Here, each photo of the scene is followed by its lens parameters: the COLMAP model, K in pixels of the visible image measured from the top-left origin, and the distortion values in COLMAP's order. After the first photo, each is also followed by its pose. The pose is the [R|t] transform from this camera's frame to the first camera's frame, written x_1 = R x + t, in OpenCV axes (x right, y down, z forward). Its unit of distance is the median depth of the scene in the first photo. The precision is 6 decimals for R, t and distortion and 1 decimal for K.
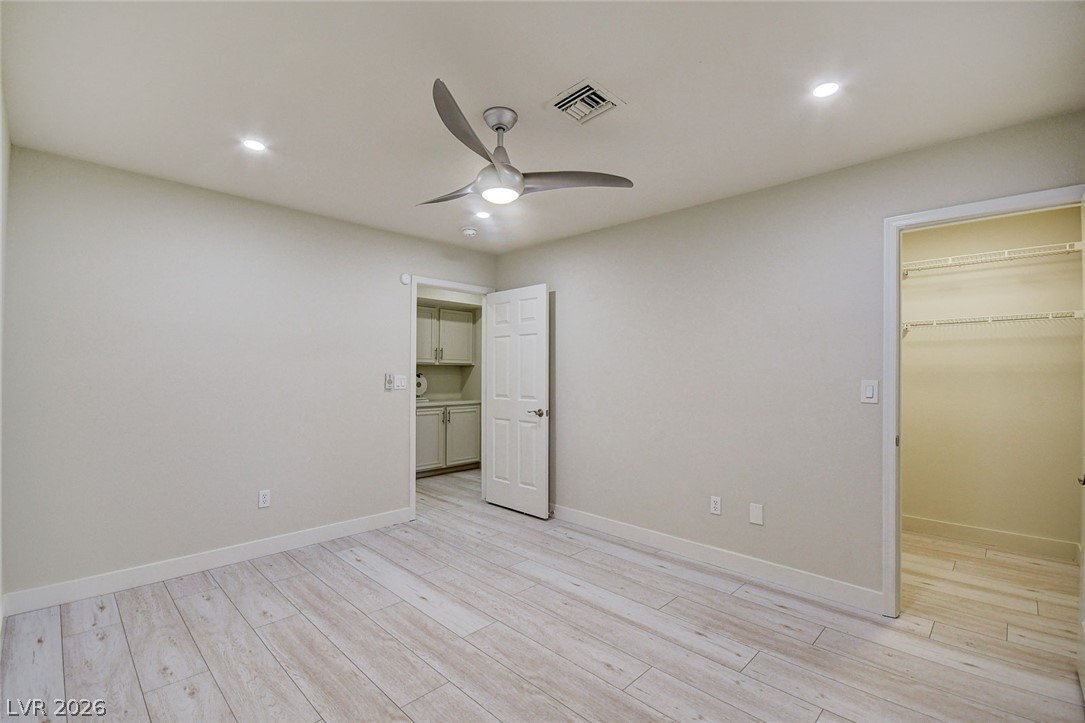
lens RADIAL K [[477.0, 0, 540.1], [0, 477.0, 365.0], [0, 0, 1]] dist [0.019369, -0.000281]
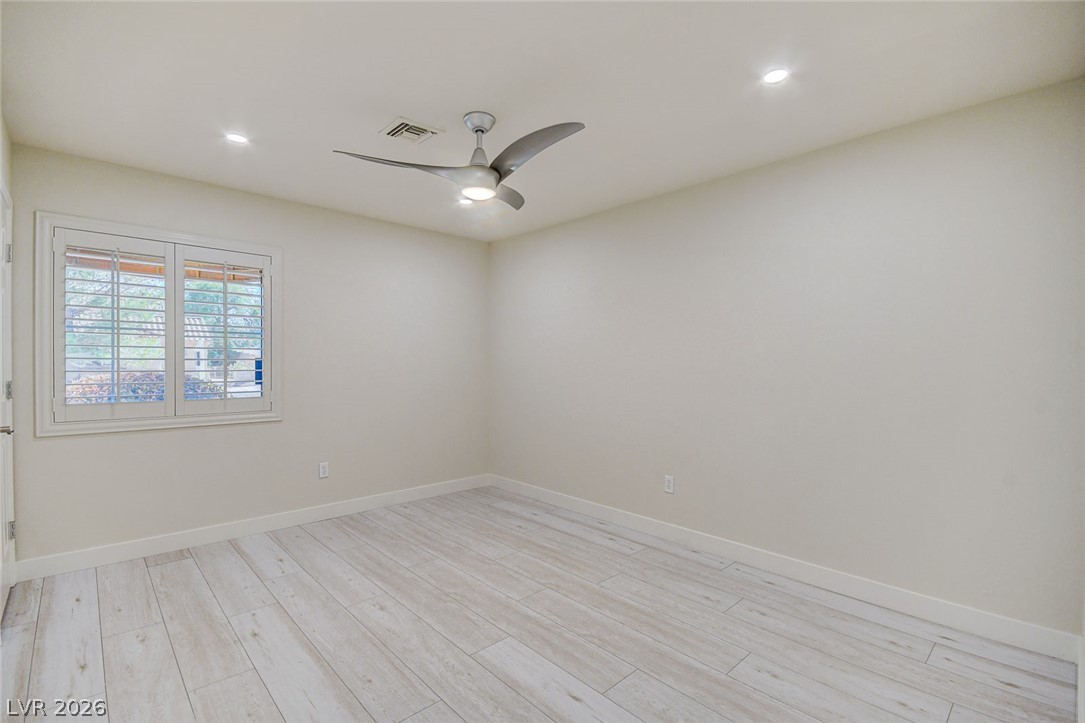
lens RADIAL K [[477.0, 0, 540.1], [0, 477.0, 365.0], [0, 0, 1]] dist [0.019369, -0.000281]
pose [[-0.999110, -0.009529, 0.041099, -0.261510], [-0.009797, 0.999932, -0.006326, 0.042269], [-0.041036, -0.006723, -0.999135, 2.004168]]
